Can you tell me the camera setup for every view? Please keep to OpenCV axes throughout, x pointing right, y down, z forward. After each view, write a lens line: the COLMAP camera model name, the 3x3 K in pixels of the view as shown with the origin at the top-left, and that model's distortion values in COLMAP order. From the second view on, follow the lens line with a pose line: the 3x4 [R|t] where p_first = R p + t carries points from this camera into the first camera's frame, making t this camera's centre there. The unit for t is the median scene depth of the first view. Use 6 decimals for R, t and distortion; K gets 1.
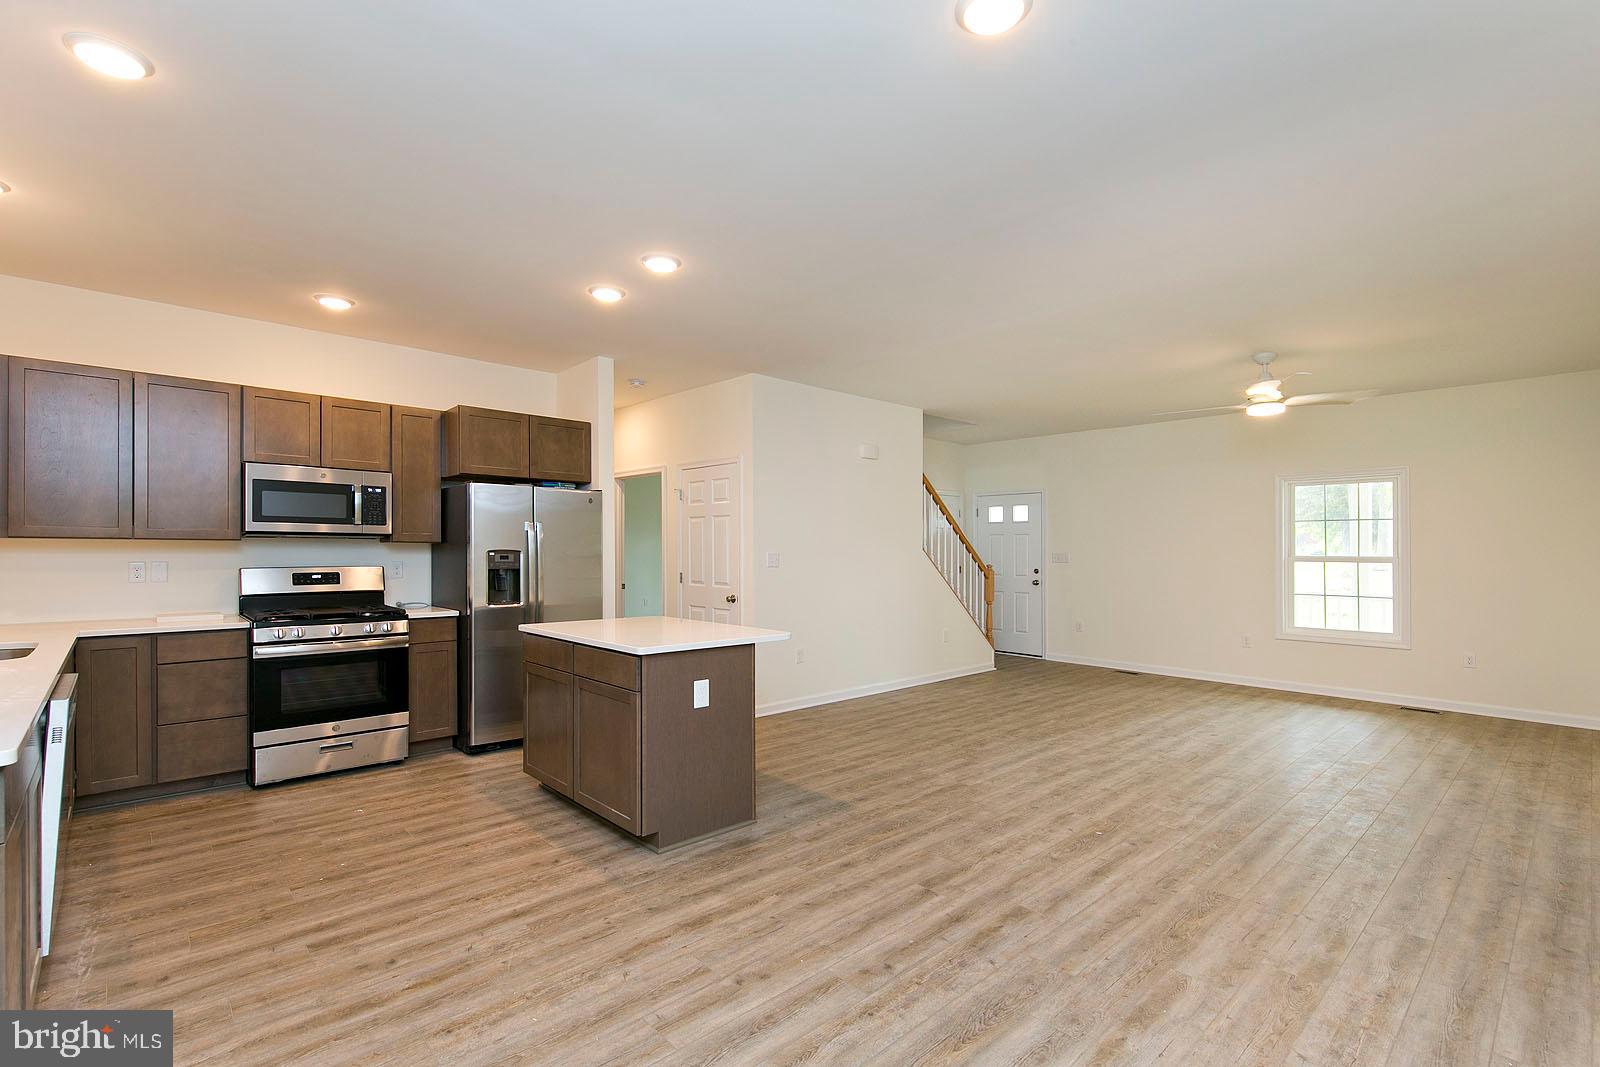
lens RADIAL K [[729.5, 0, 768.6], [0, 729.5, 546.0], [0, 0, 1]] dist [-0.001807, -0.000773]
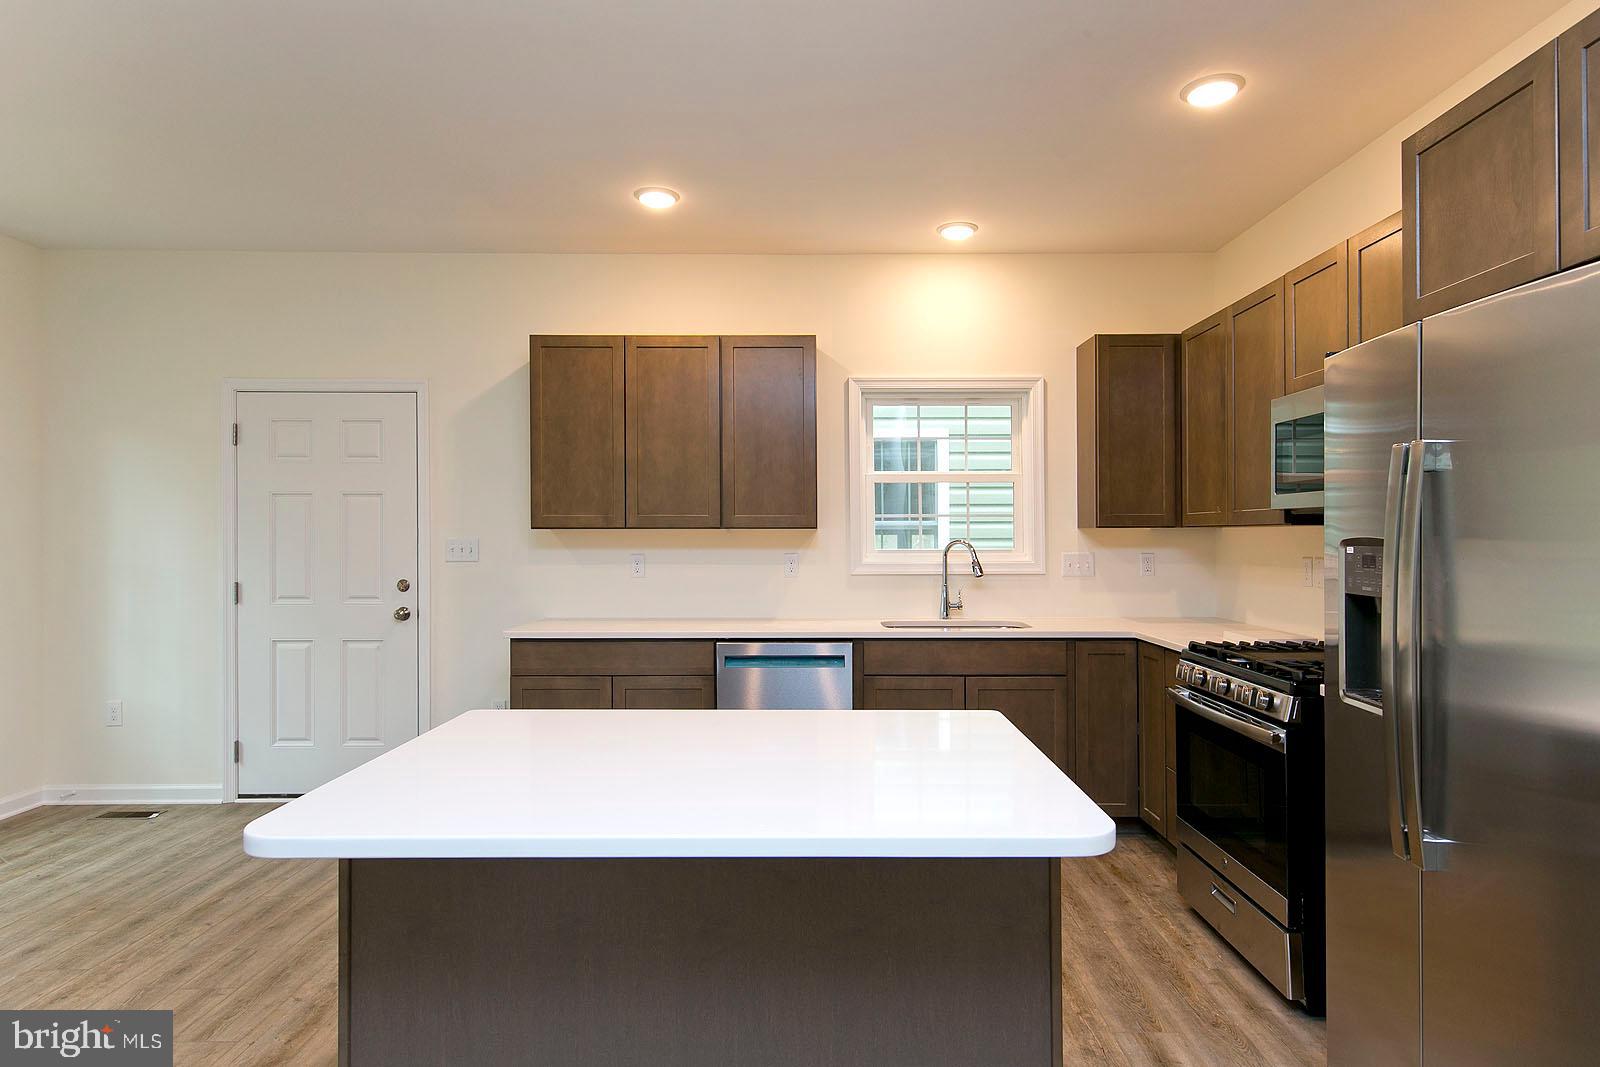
lens RADIAL K [[923.1, 0, 800.0], [0, 923.1, 533.5], [0, 0, 1]] dist [0.022873, 0.000404]
pose [[-0.663086, -0.006914, -0.748511, 0.128384], [0.001224, 0.999946, -0.010322, 0.006598], [0.748542, -0.007760, -0.663042, 1.077389]]
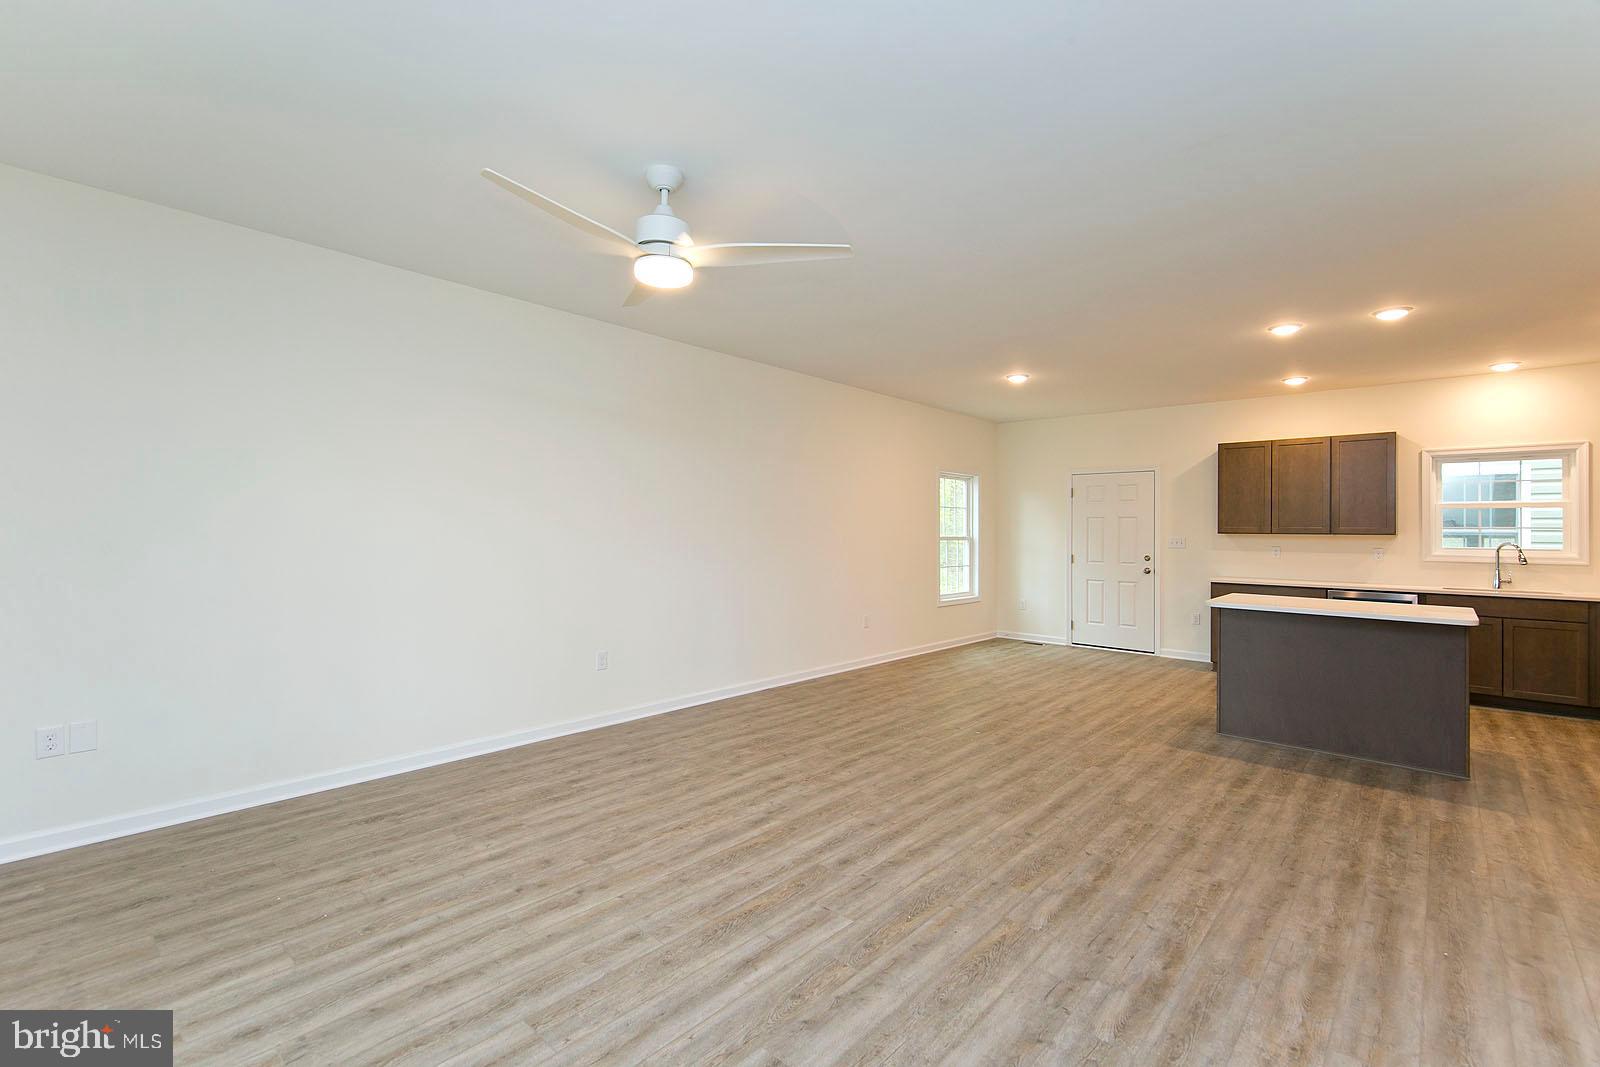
lens RADIAL K [[668.1, 0, 800.0], [0, 668.1, 533.5], [0, 0, 1]] dist [0.000016, 0.000095]
pose [[-0.993681, -0.016277, -0.111051, 0.671141], [-0.015975, 0.999866, -0.003603, 0.011600], [0.111095, -0.001806, -0.993808, 1.595687]]
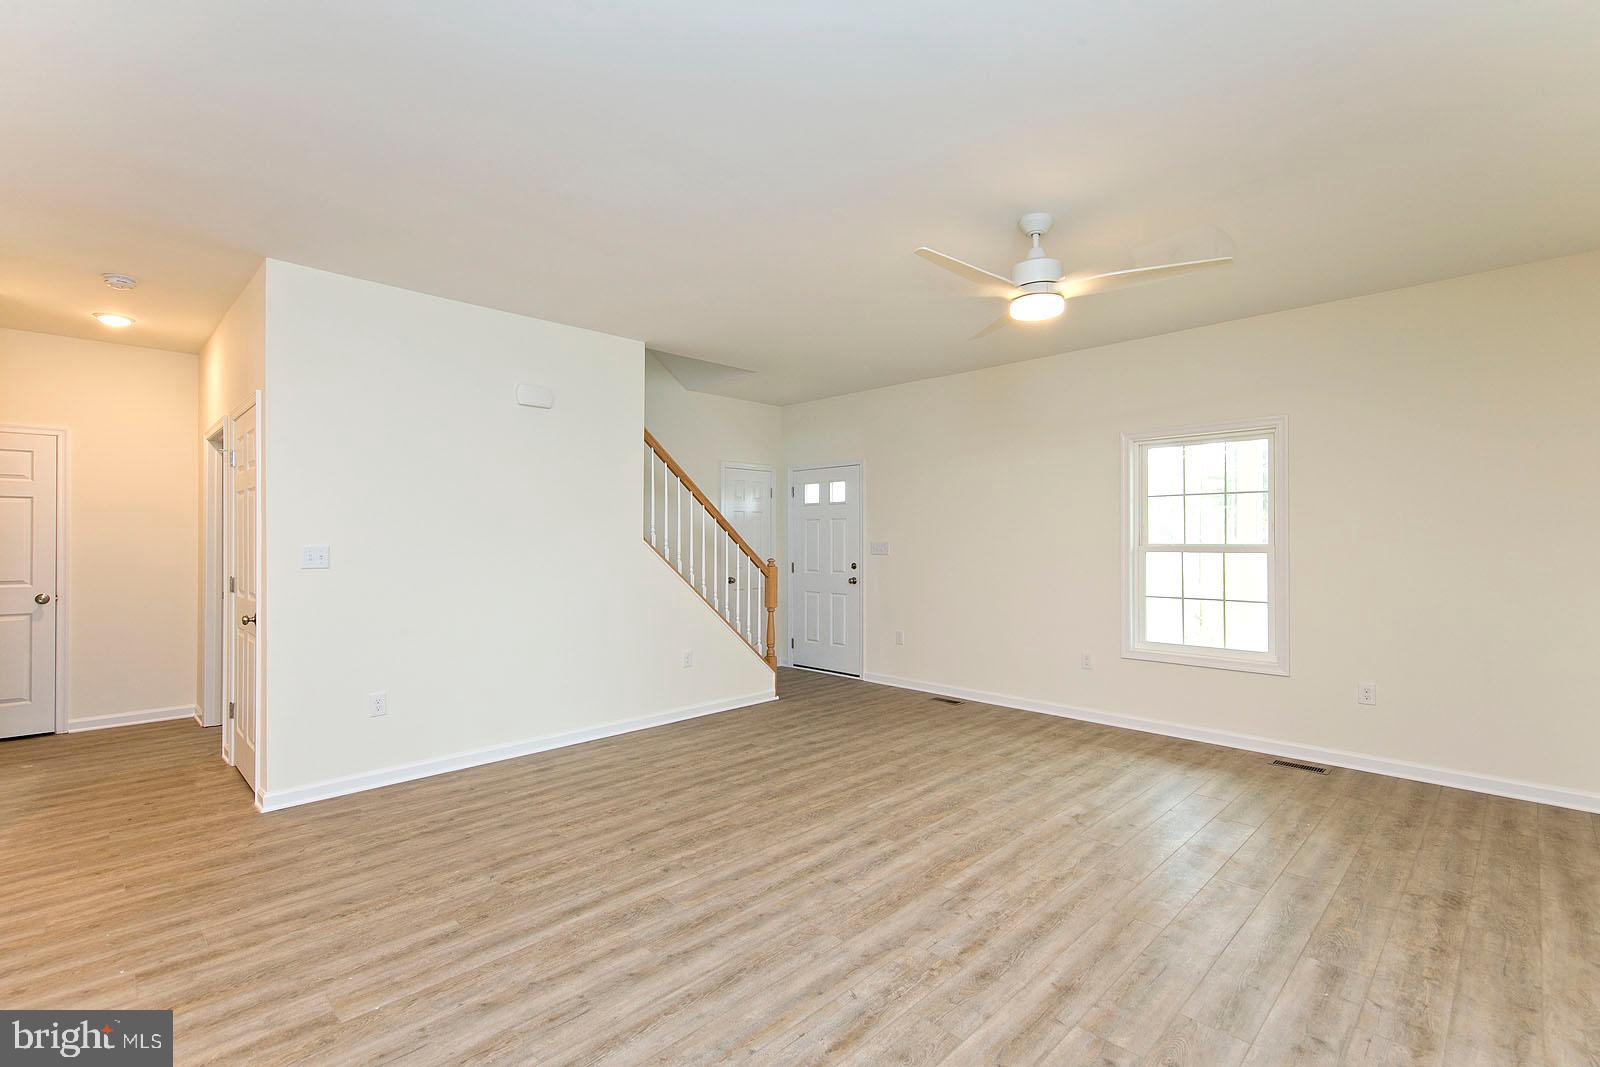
lens RADIAL K [[723.1, 0, 799.9], [0, 723.1, 538.8], [0, 0, 1]] dist [0.003318, -0.000078]
pose [[0.998119, -0.007252, 0.060880, 0.470178], [0.007069, 0.999970, 0.003219, 0.005116], [-0.060901, -0.002783, 0.998140, 0.422292]]
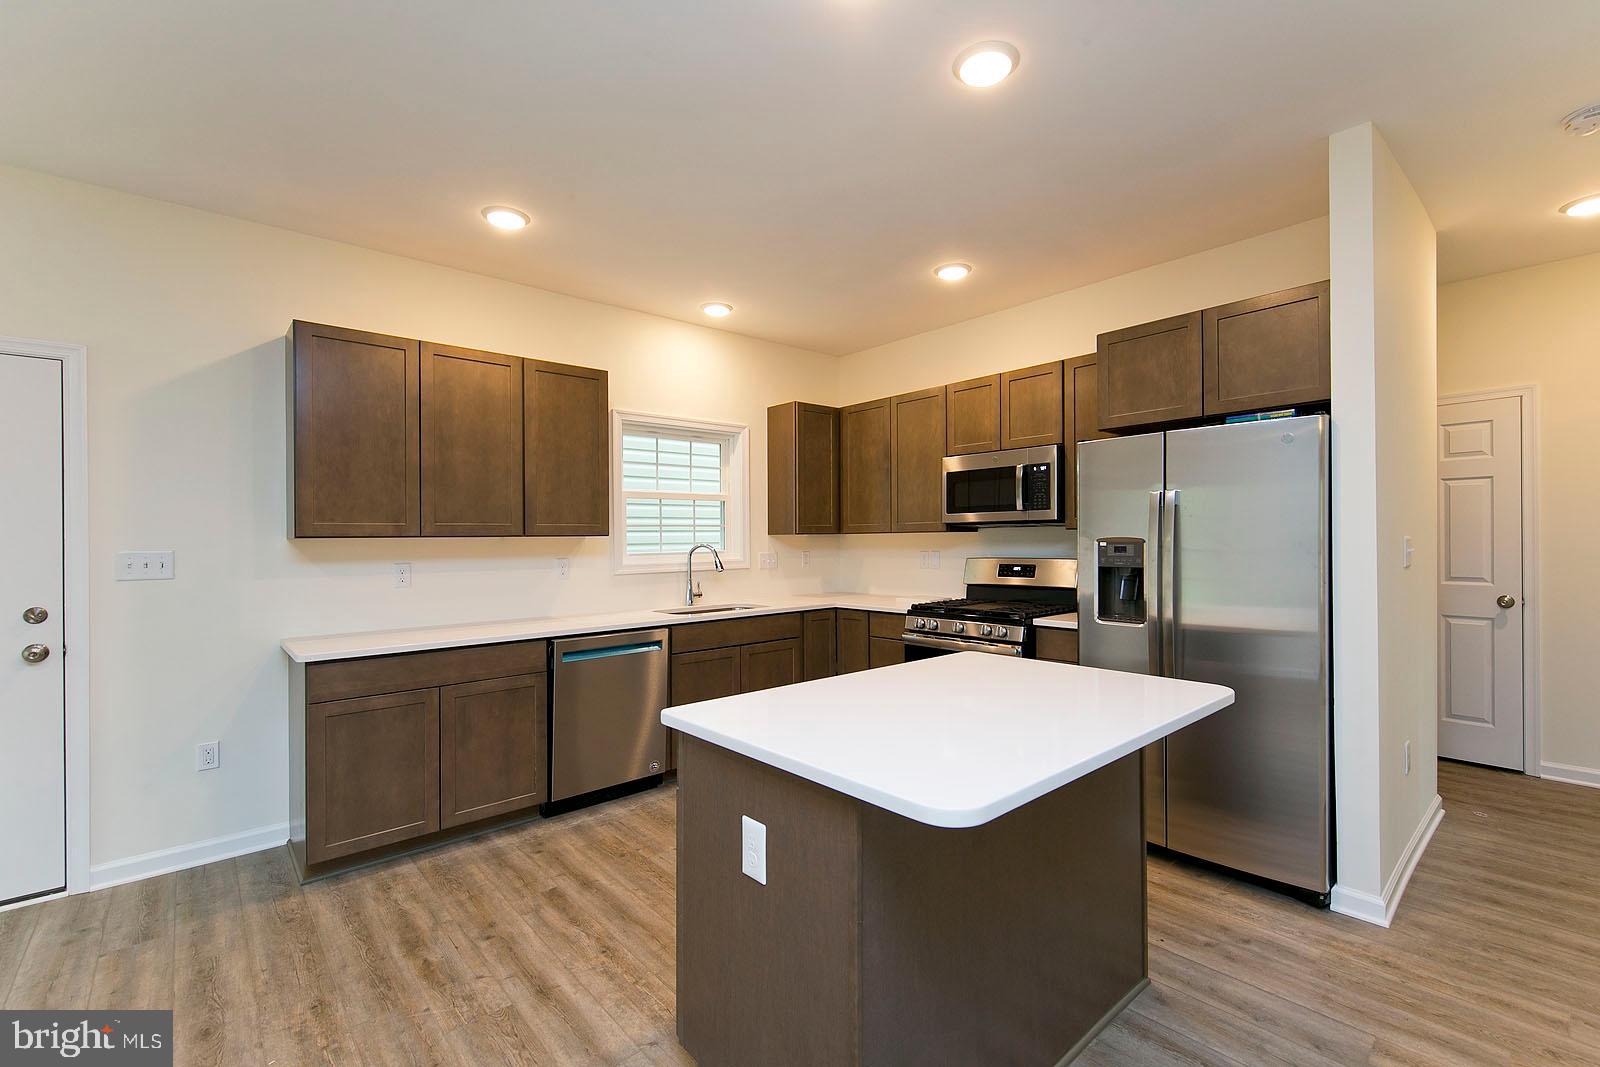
lens RADIAL K [[694.2, 0, 841.5], [0, 694.2, 537.8], [0, 0, 1]] dist [0.013709, -0.000232]
pose [[0.026112, -0.007813, -0.999628, 0.248877], [0.017976, 0.999811, -0.007345, 0.005251], [0.999497, -0.017777, 0.026248, 0.728288]]
